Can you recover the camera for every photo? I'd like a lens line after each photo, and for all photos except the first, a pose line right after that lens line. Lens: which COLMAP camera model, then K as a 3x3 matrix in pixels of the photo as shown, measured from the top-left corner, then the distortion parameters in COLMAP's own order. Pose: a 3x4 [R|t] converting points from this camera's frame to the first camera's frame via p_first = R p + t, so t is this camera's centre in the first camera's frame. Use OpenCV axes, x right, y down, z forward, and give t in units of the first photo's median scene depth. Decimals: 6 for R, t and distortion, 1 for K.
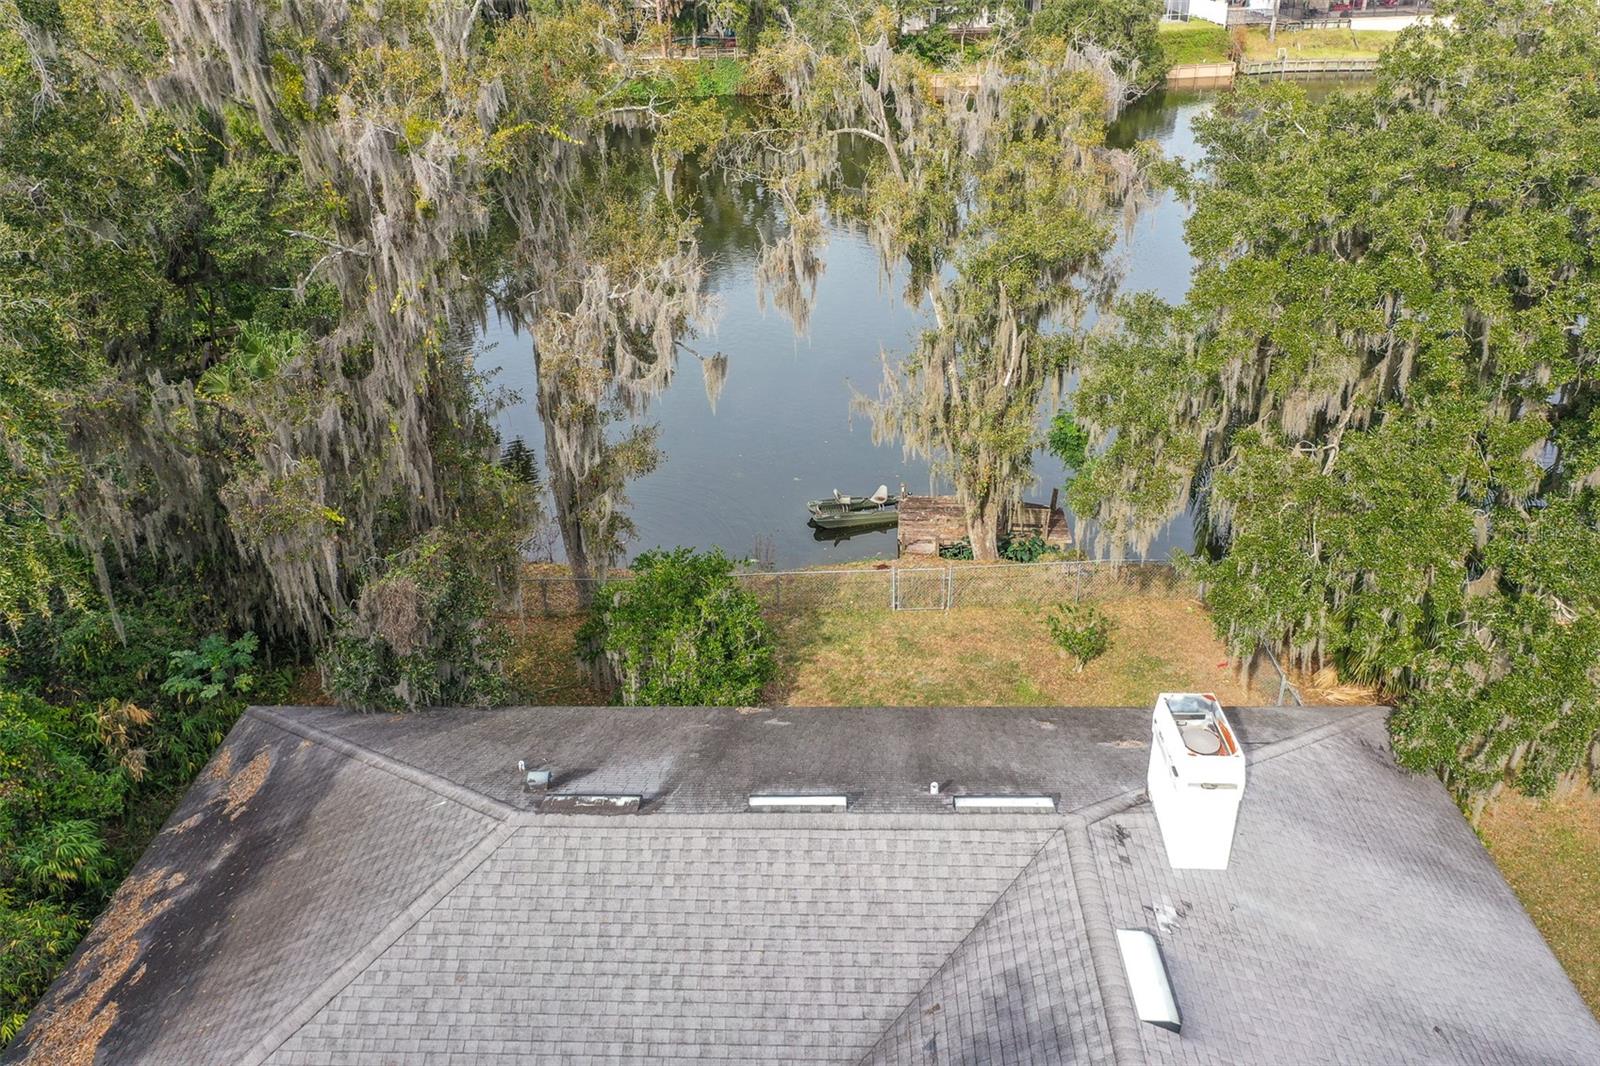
lens RADIAL K [[1272.8, 0, 800.3], [0, 1272.8, 531.3], [0, 0, 1]] dist [0.007914, 0.002192]
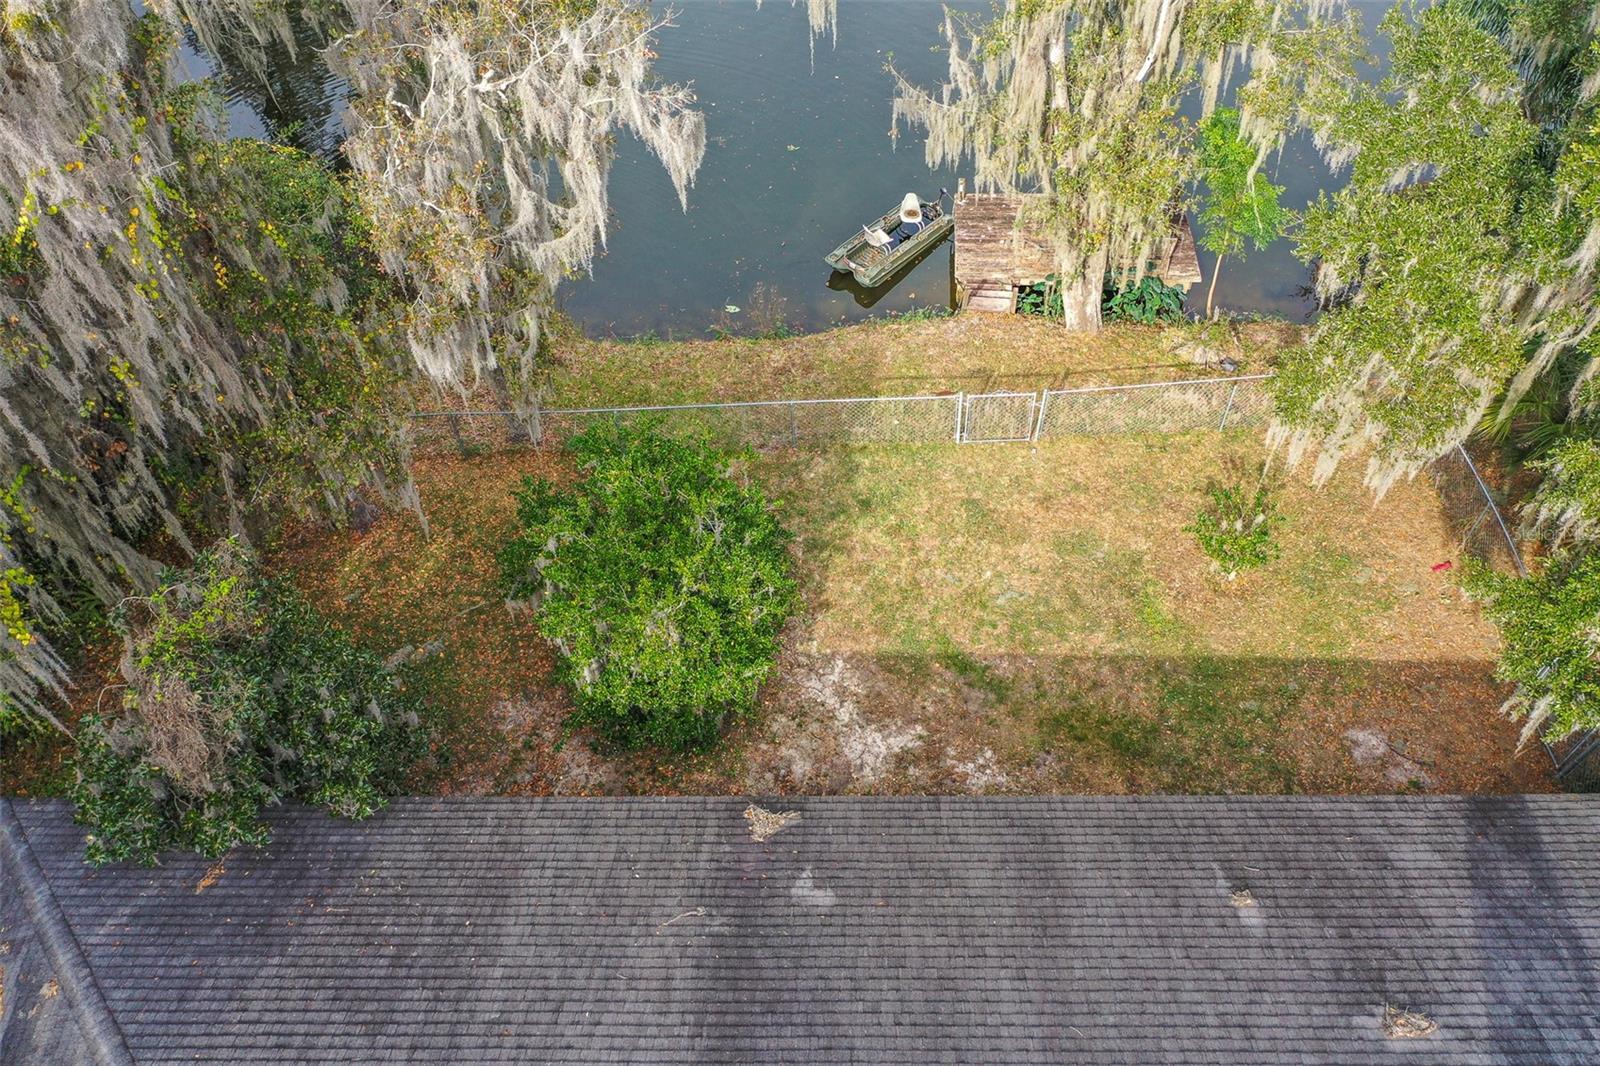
lens RADIAL K [[1272.8, 0, 801.2], [0, 1272.8, 530.9], [0, 0, 1]] dist [0.007914, 0.002192]
pose [[0.999819, -0.019023, -0.000652, -0.014108], [0.017609, 0.911462, 0.411008, -0.193882], [-0.007224, -0.410945, 0.911632, 0.360630]]
